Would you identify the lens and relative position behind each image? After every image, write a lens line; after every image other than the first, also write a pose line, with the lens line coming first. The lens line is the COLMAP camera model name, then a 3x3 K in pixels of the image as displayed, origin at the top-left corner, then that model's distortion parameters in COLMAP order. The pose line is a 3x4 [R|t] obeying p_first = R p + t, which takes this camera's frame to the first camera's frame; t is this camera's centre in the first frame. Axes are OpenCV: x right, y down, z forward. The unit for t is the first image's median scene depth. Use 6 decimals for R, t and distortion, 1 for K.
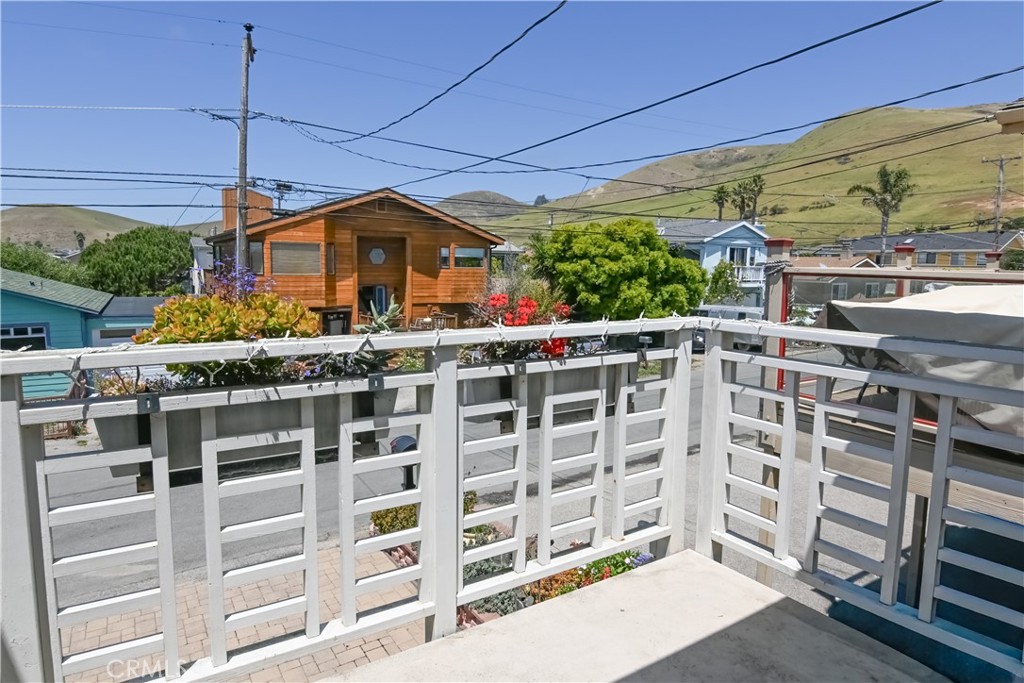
lens RADIAL K [[588.0, 0, 505.2], [0, 588.0, 336.3], [0, 0, 1]] dist [-0.003953, -0.001207]
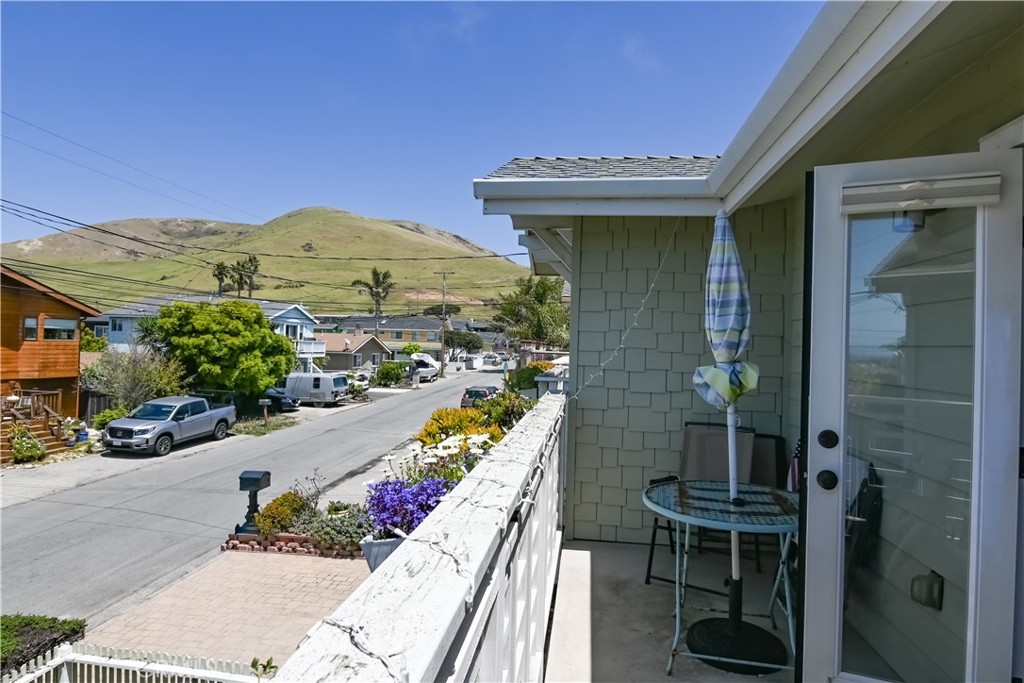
lens RADIAL K [[561.3, 0, 515.8], [0, 561.3, 345.9], [0, 0, 1]] dist [-0.025353, 0.000174]
pose [[0.640643, 0.004779, 0.767824, -0.290161], [0.074725, 0.994846, -0.068539, 0.007479], [-0.764195, 0.101284, 0.636984, -0.118904]]
